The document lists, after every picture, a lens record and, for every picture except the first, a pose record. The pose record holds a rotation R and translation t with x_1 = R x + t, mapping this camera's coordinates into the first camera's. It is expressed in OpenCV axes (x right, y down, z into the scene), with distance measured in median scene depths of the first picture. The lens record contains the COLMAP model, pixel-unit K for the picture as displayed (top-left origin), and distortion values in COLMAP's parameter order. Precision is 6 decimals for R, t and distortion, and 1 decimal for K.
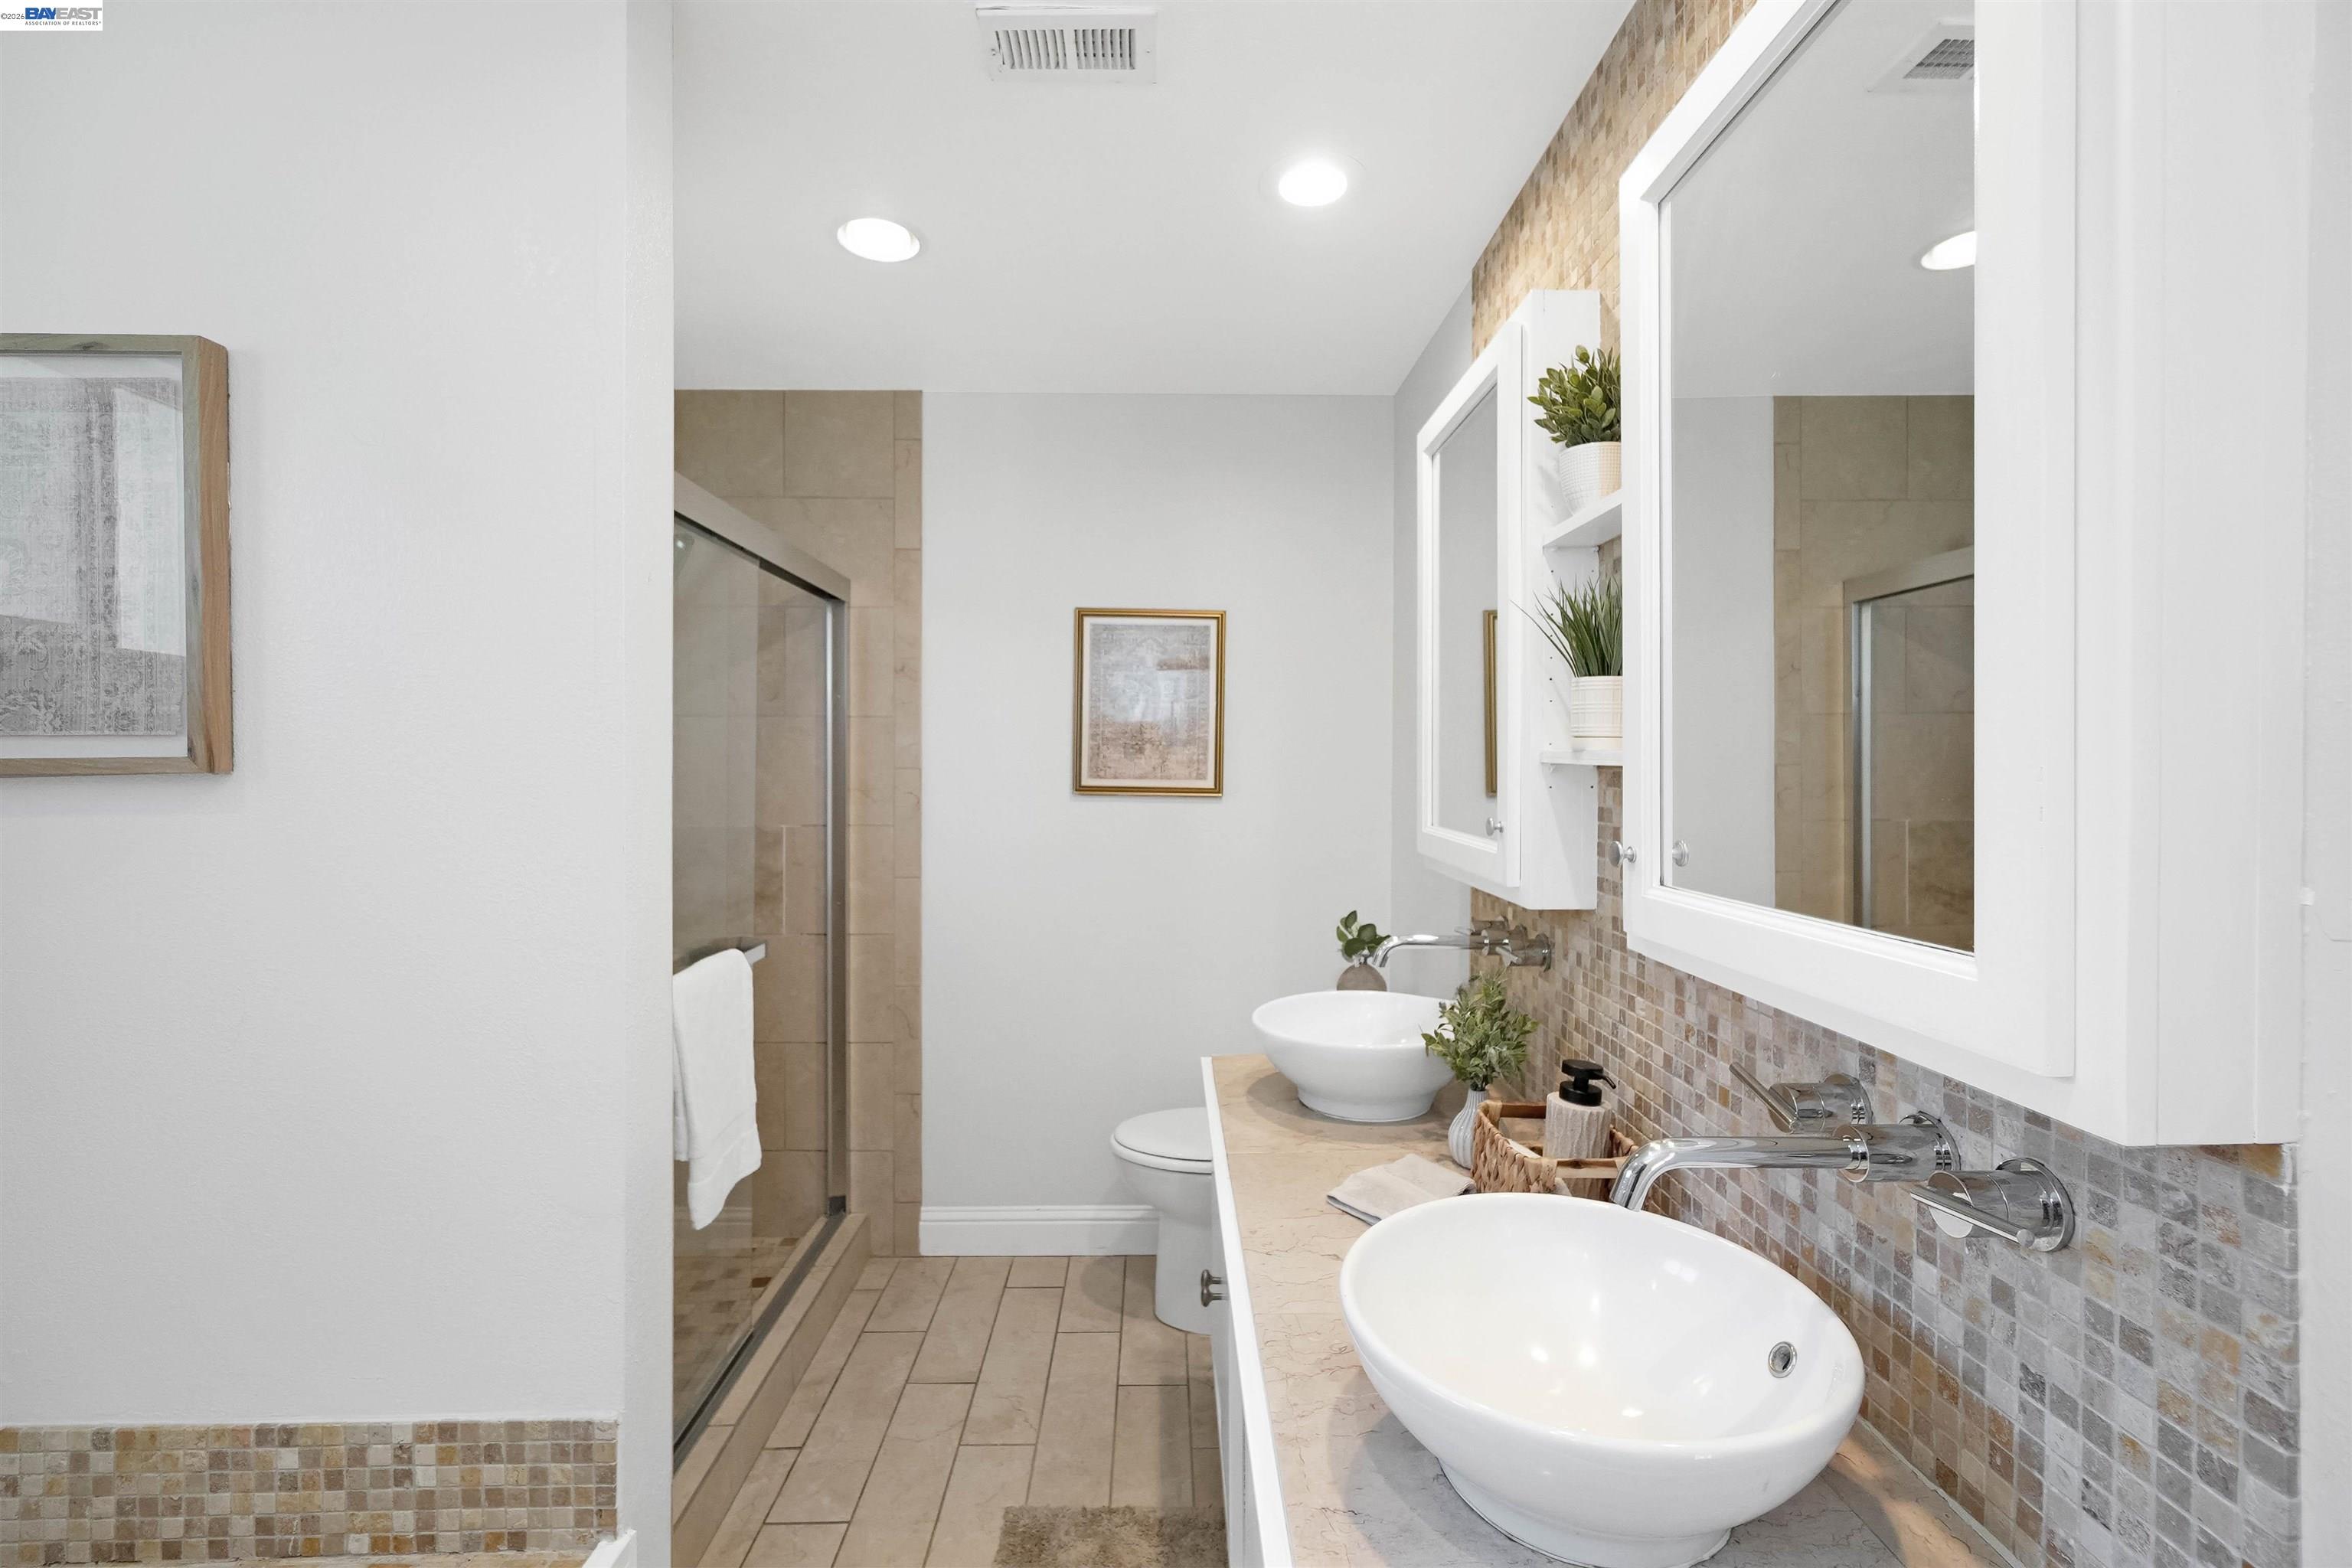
lens RADIAL K [[1002.7, 0, 1177.6], [0, 1002.7, 771.4], [0, 0, 1]] dist [-0.001949, 0.001333]
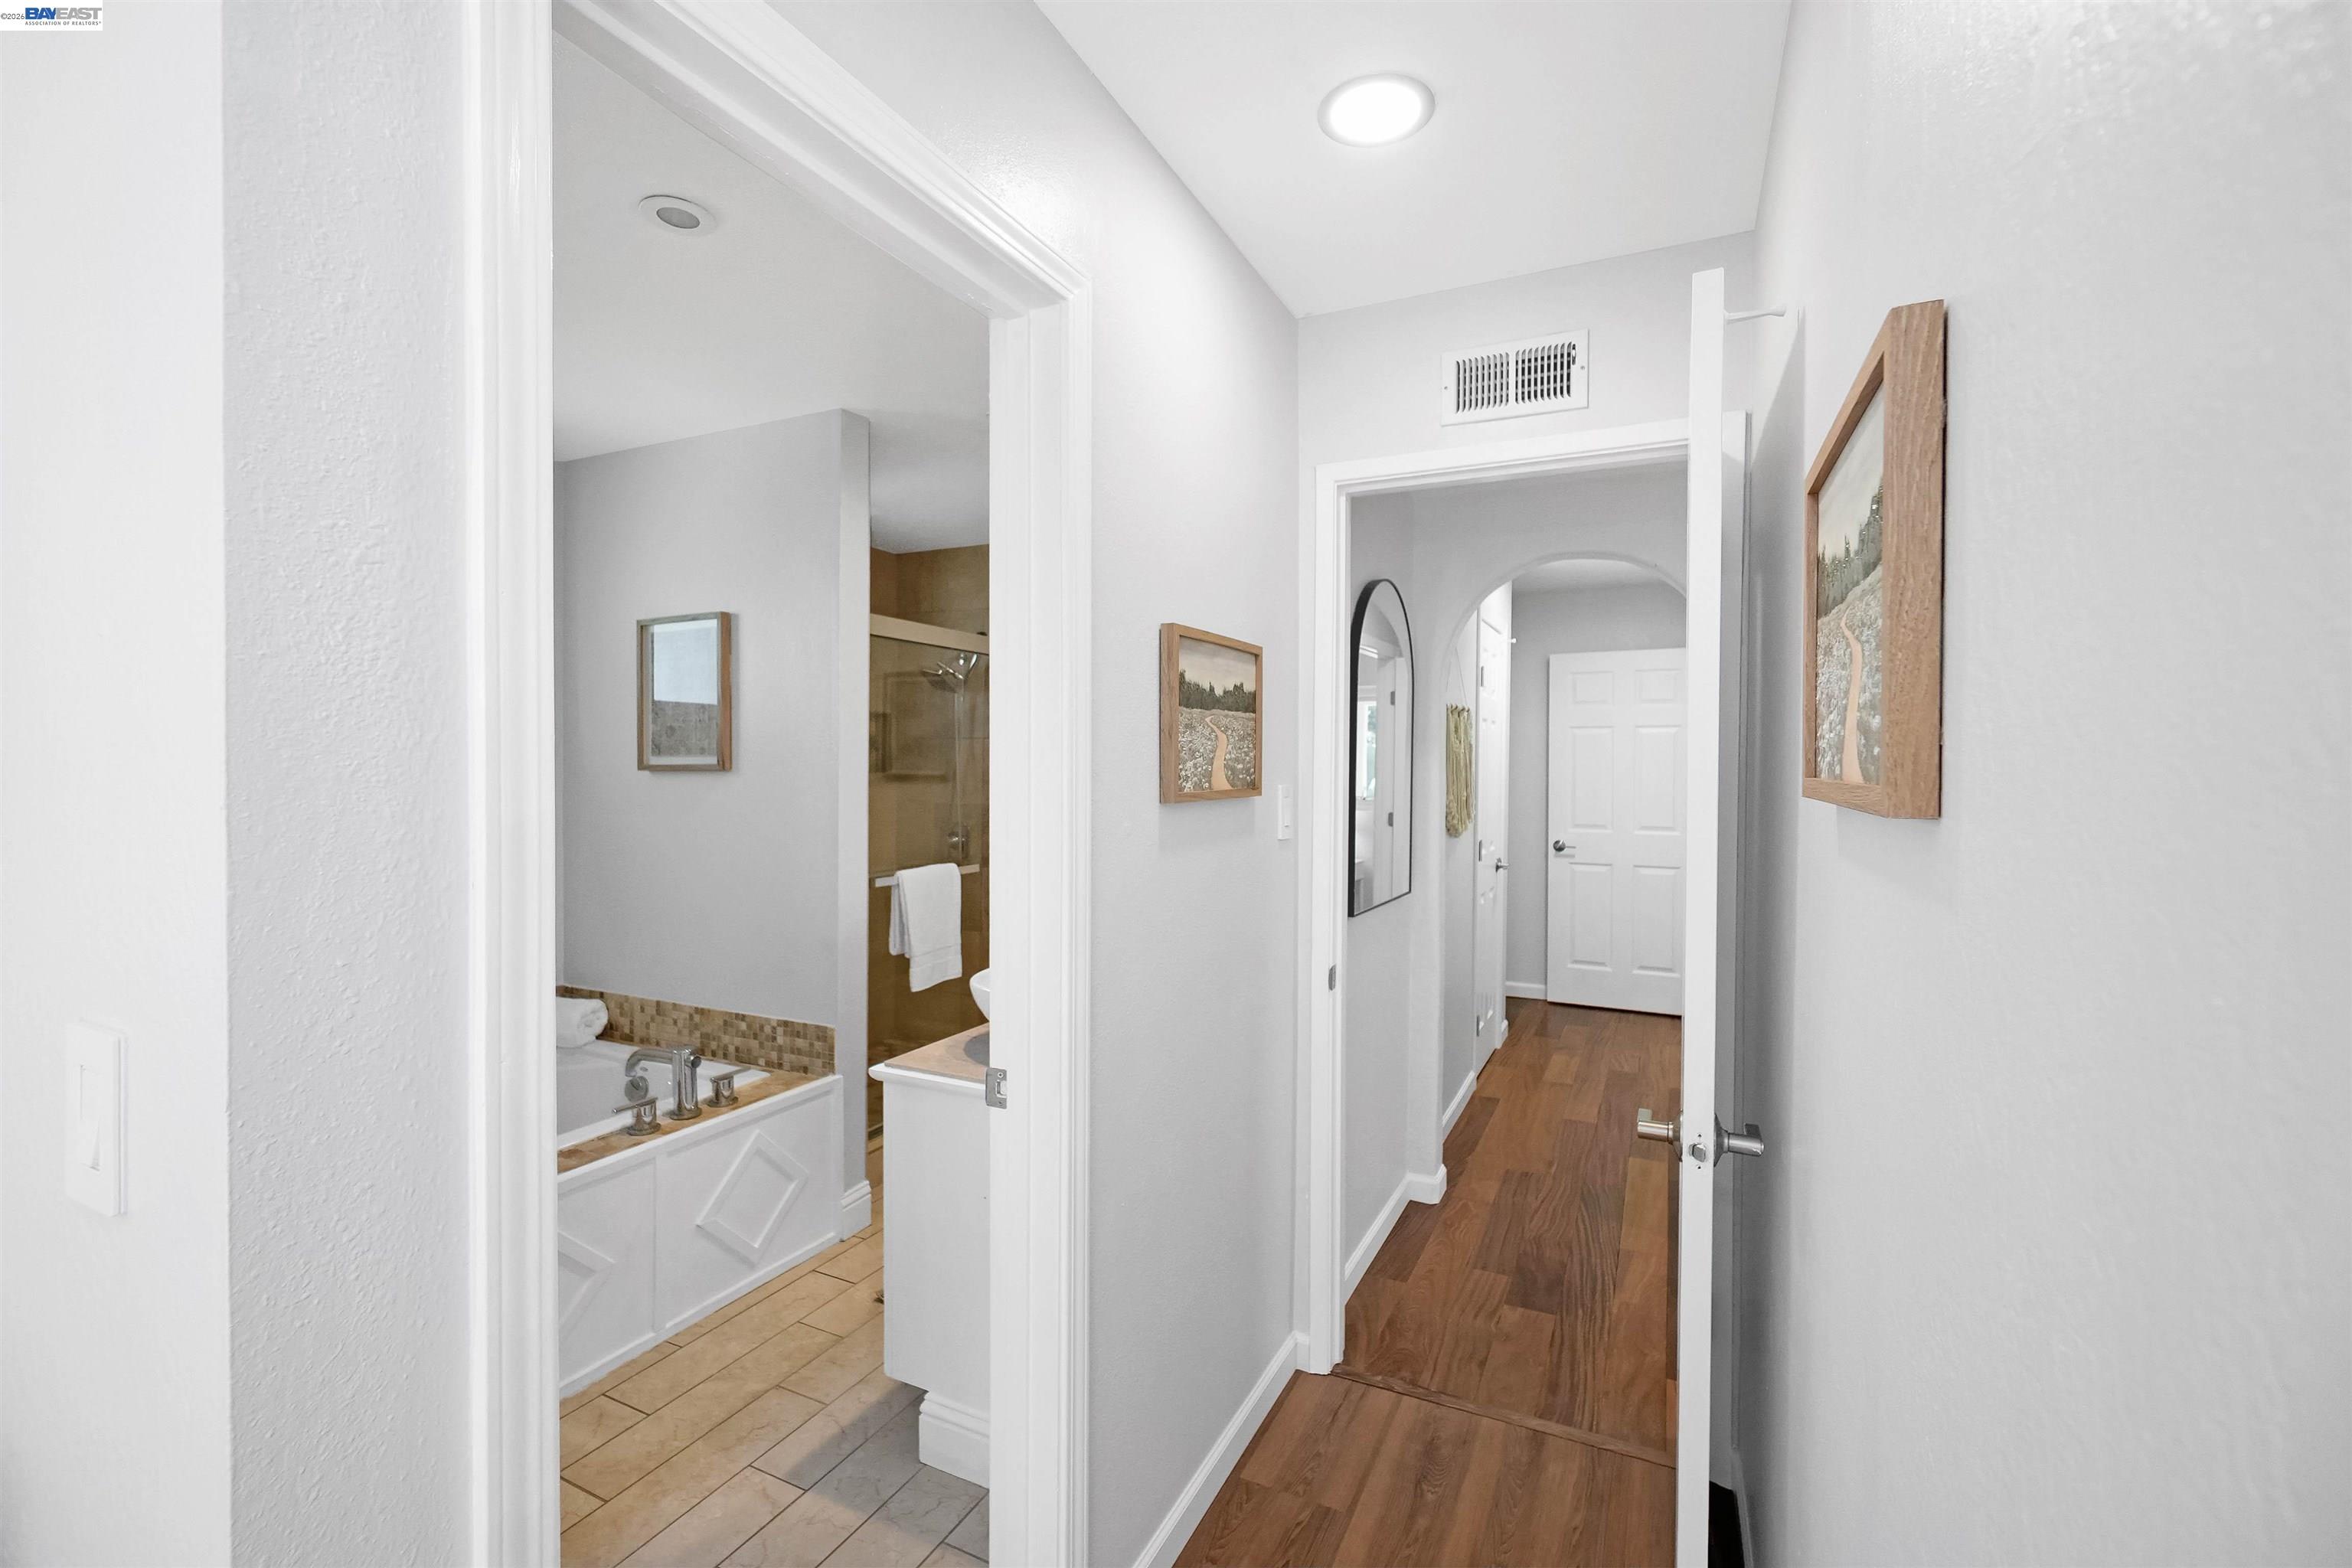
lens RADIAL K [[1002.7, 0, 1174.5], [0, 1002.7, 781.0], [0, 0, 1]] dist [-0.001949, 0.001333]
pose [[0.888166, 0.009116, -0.459433, 1.356883], [-0.005517, 0.999943, 0.009175, -0.000002], [0.459490, -0.005615, 0.888165, -0.843610]]
